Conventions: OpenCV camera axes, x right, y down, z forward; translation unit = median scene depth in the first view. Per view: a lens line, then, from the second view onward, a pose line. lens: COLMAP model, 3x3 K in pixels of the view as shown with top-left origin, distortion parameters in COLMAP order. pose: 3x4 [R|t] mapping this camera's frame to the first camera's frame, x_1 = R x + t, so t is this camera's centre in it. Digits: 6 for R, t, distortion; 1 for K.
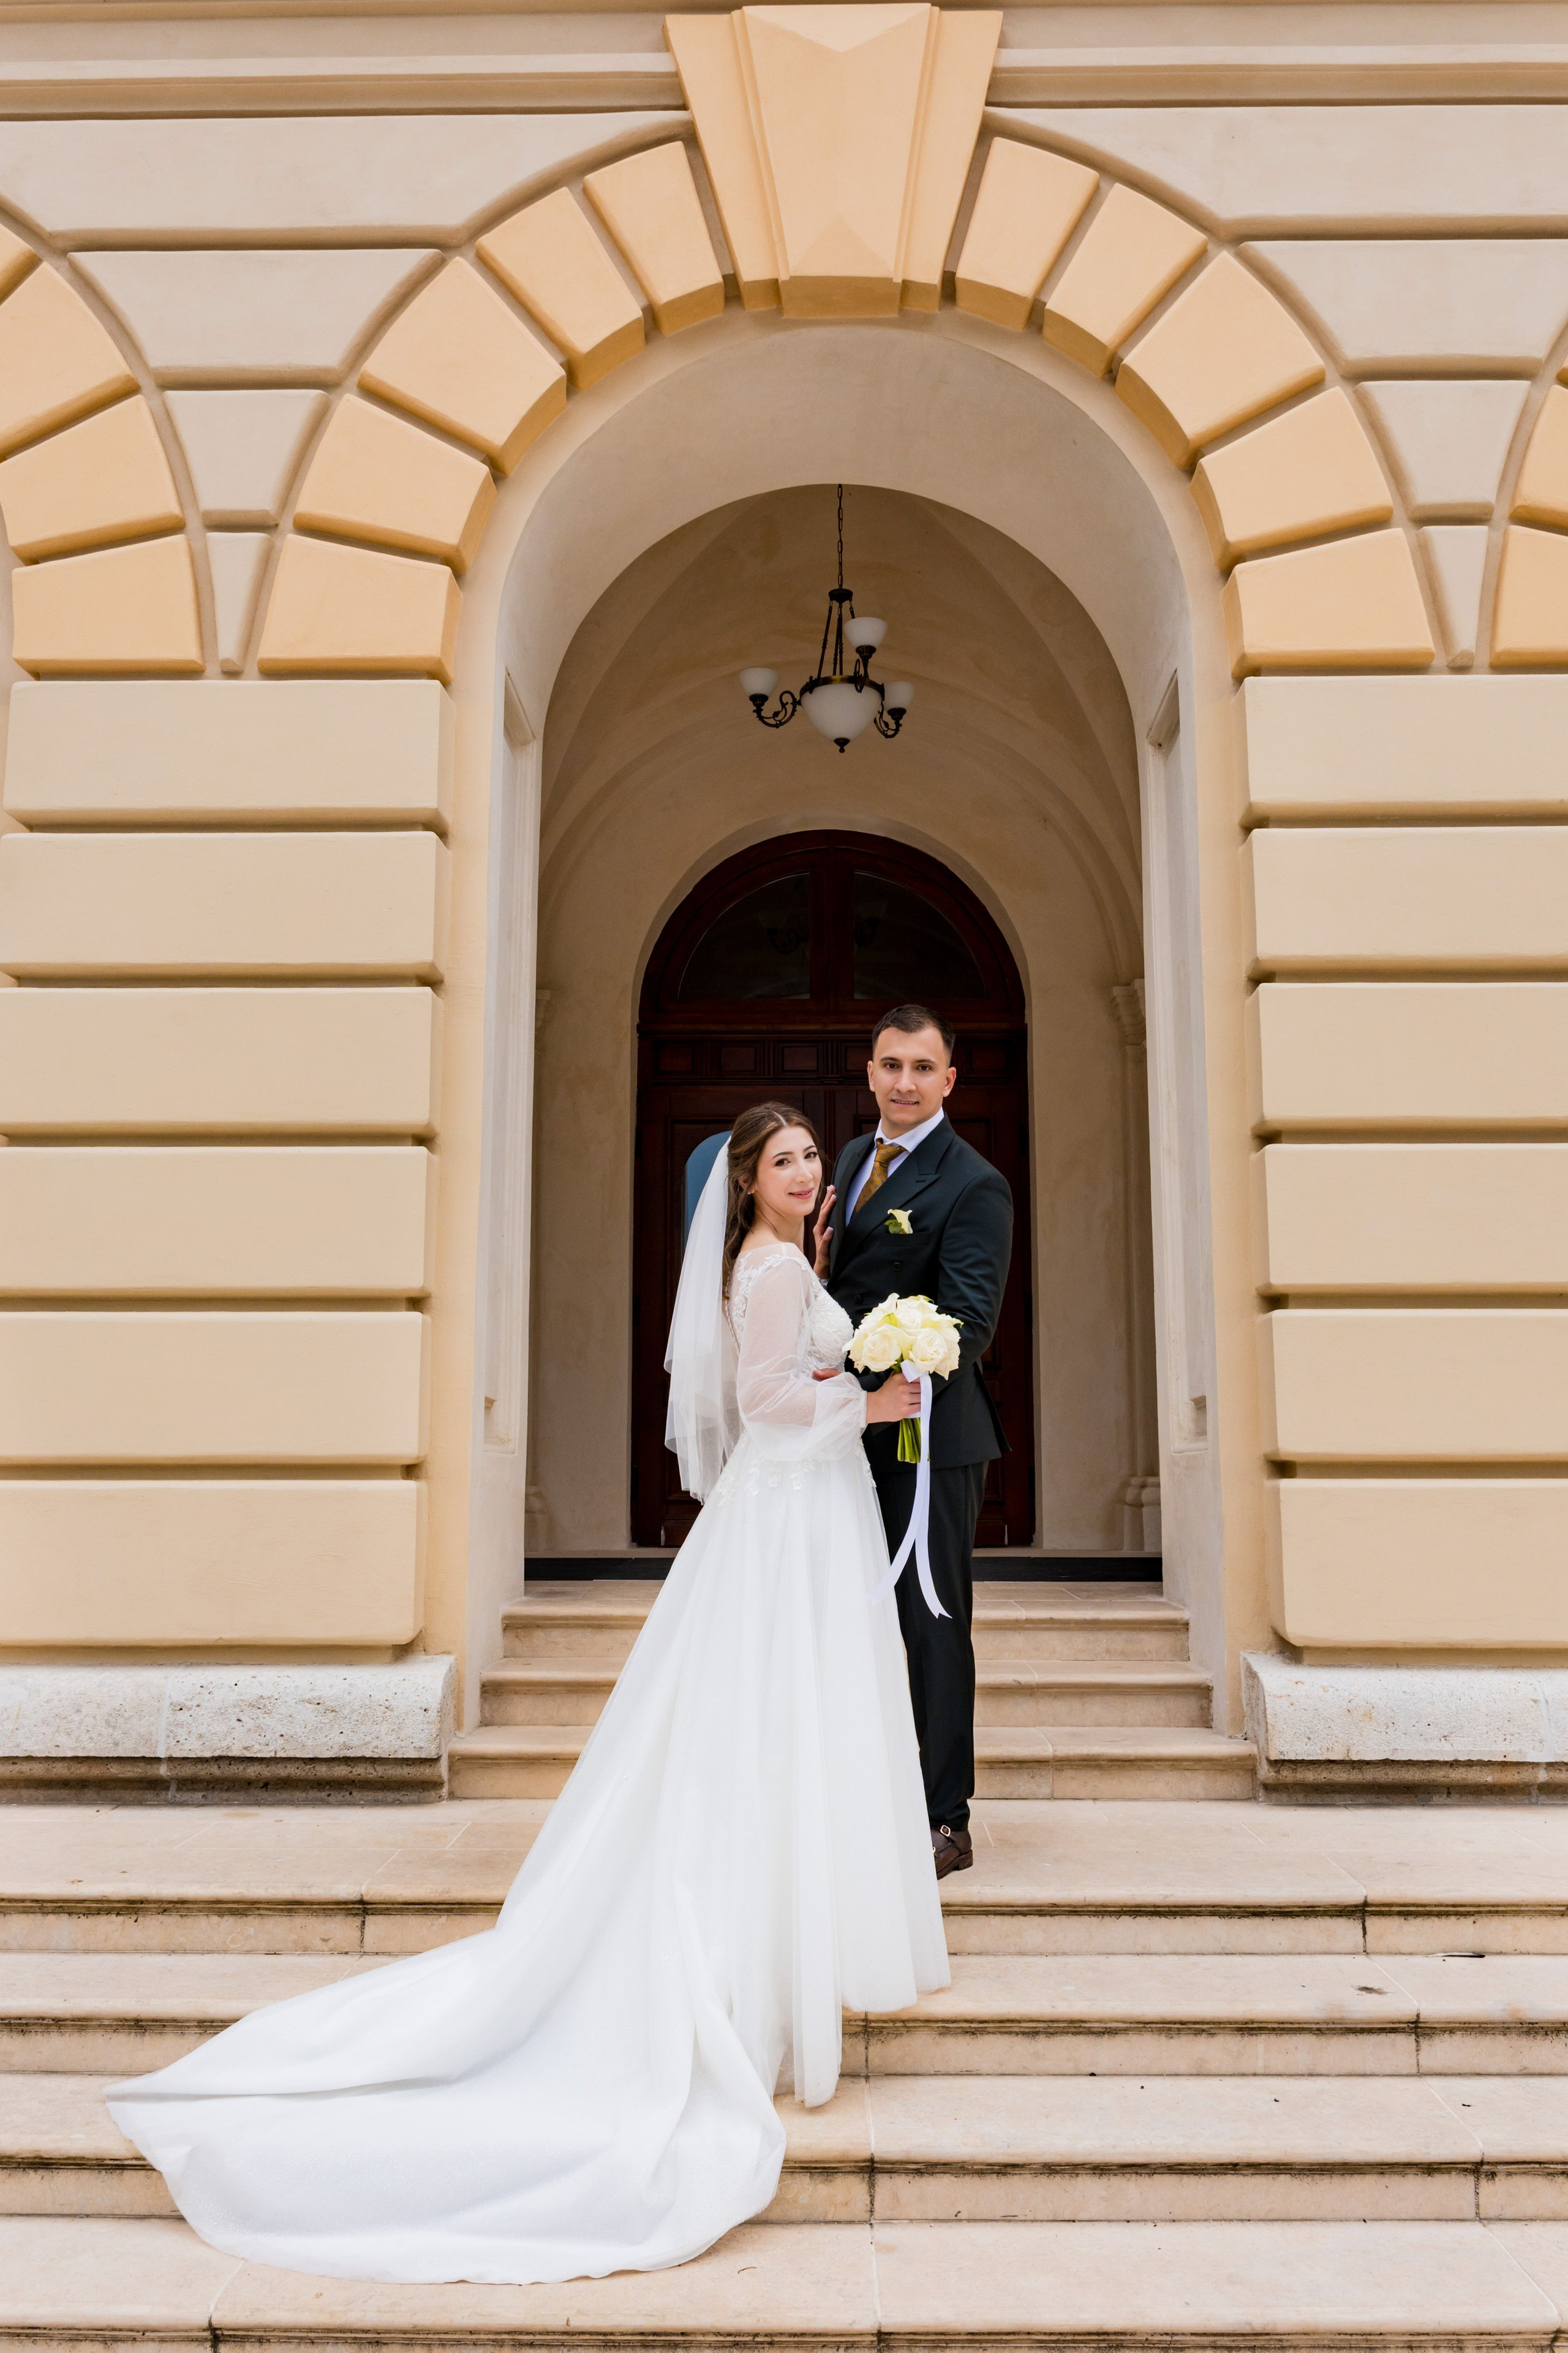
lens RADIAL K [[1820.1, 0, 763.5], [0, 1820.1, 1144.9], [0, 0, 1]] dist [-0.004667, -0.007500]
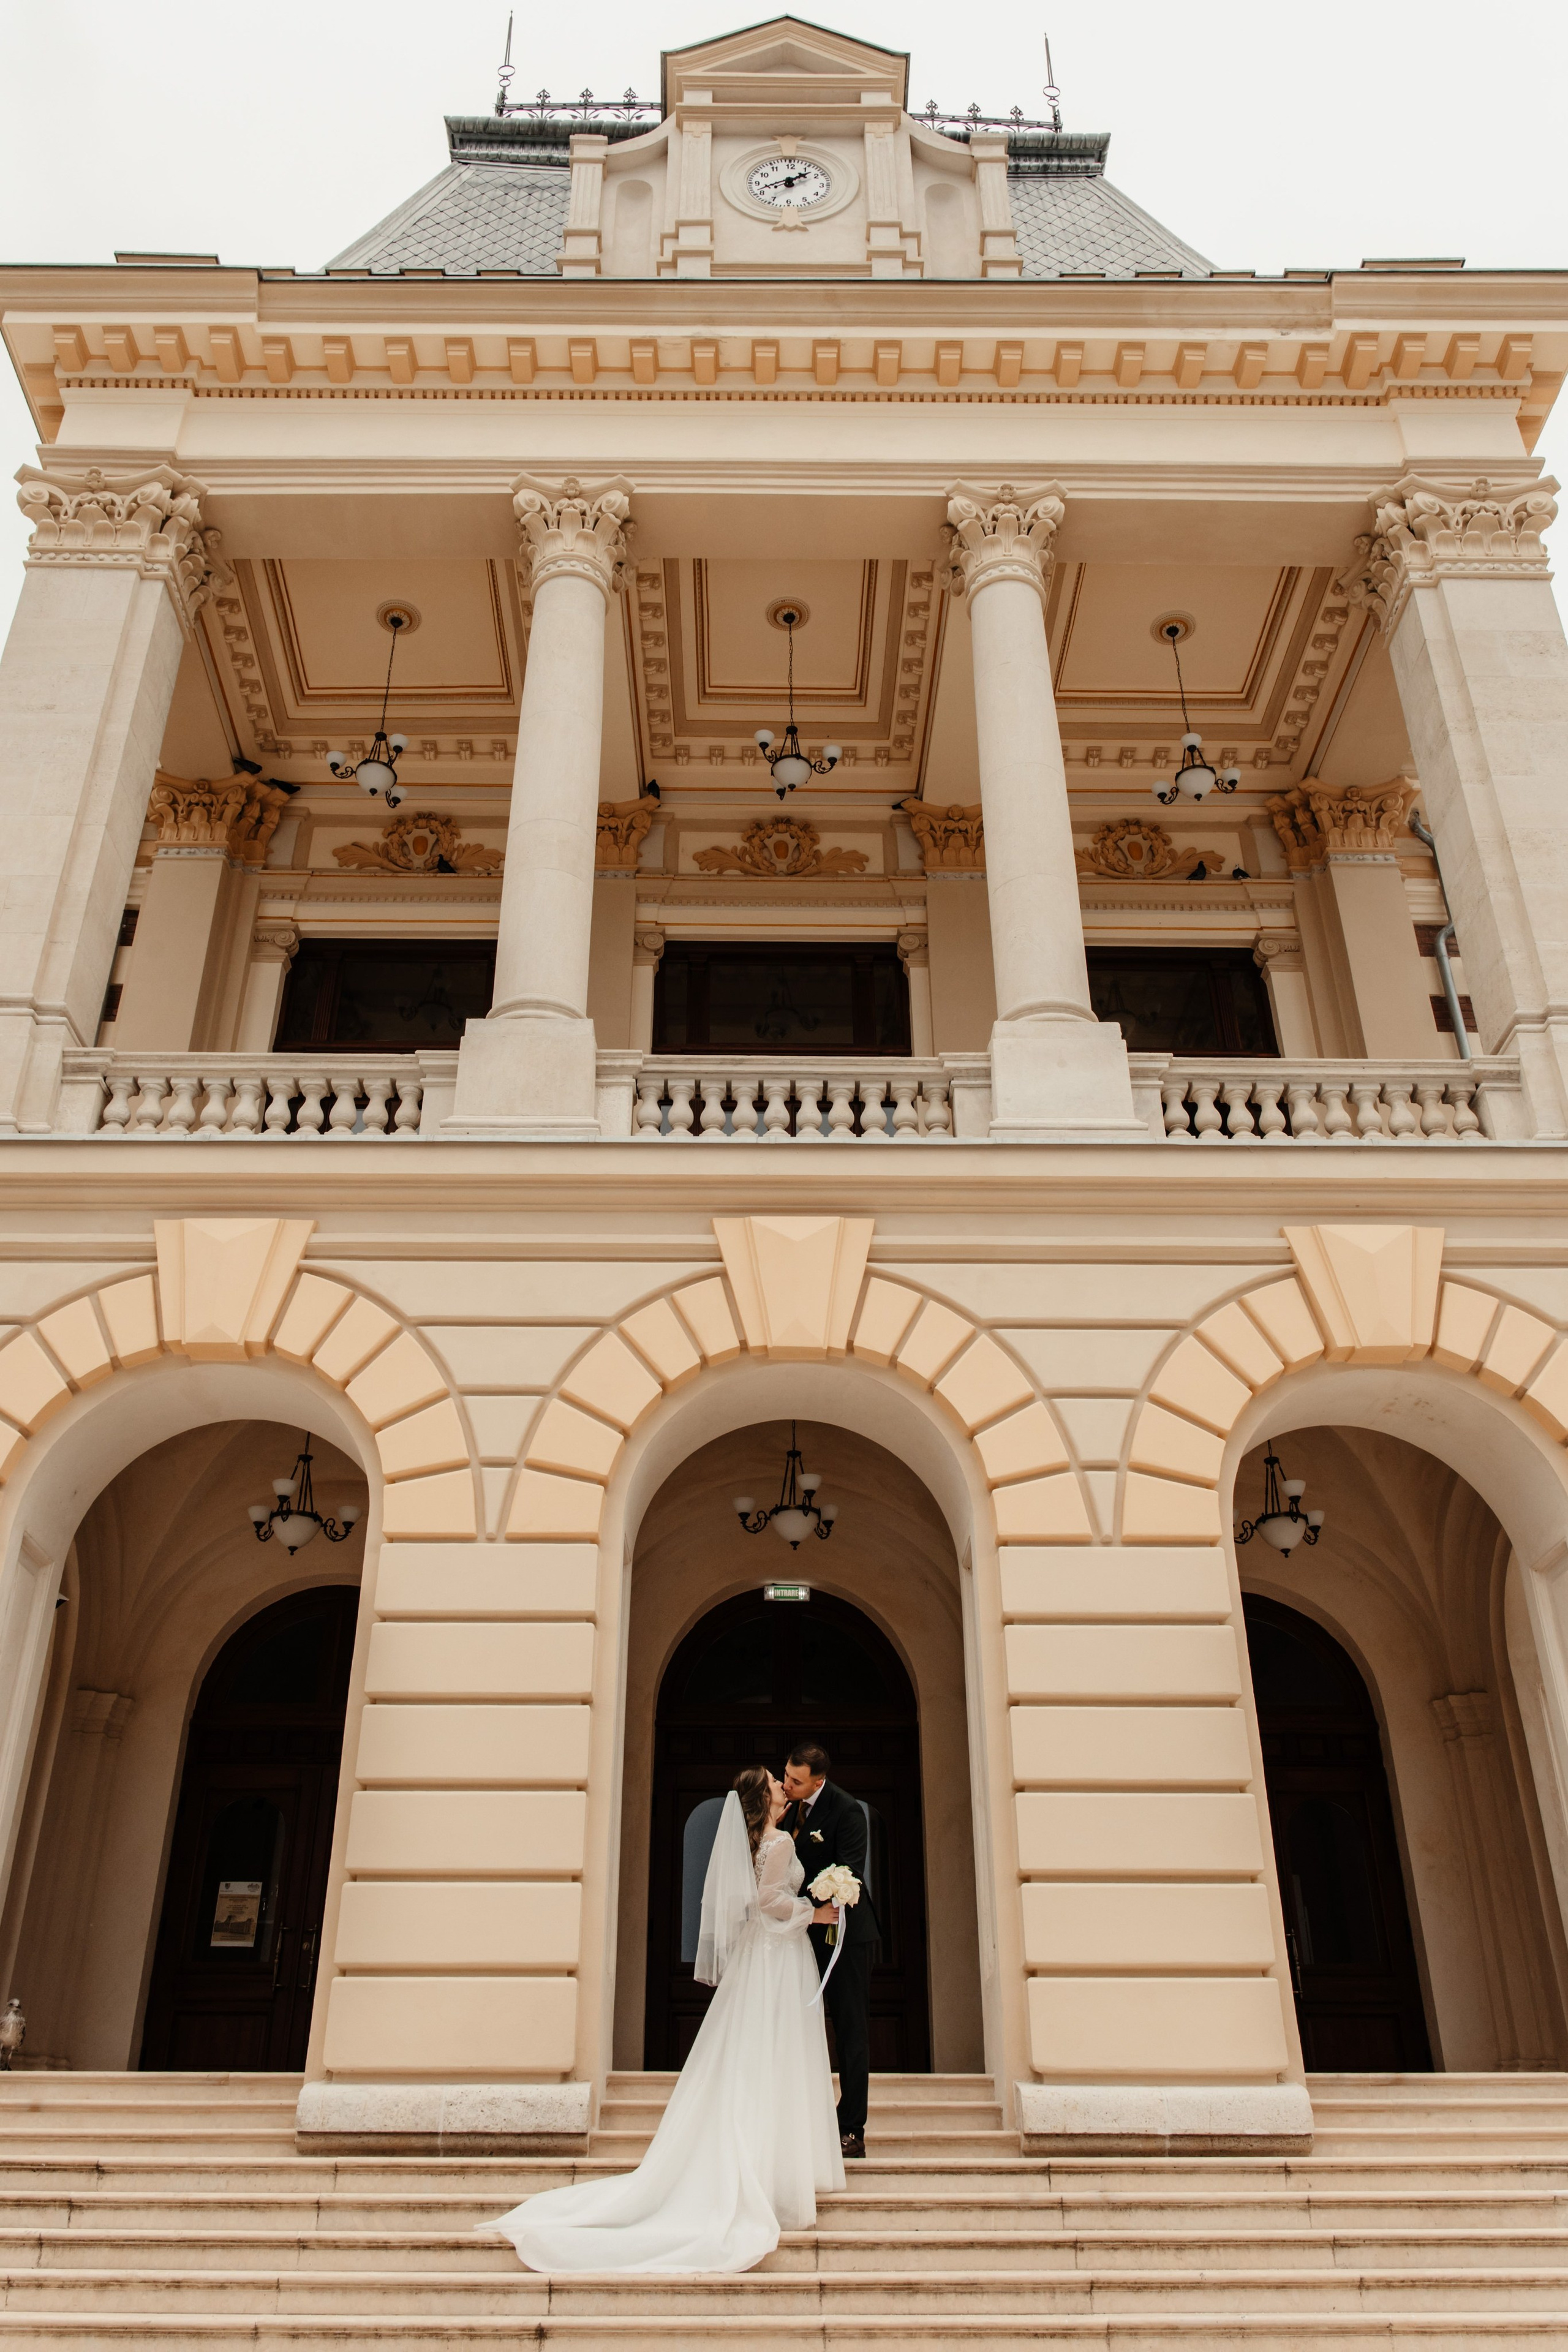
lens RADIAL K [[1819.4, 0, 763.5], [0, 1819.4, 1144.4], [0, 0, 1]] dist [-0.004667, -0.007500]
pose [[0.999413, 0.016712, 0.029892, -0.061271], [-0.004911, 0.933760, -0.357866, 0.045951], [-0.033893, 0.357509, 0.933294, -1.002799]]
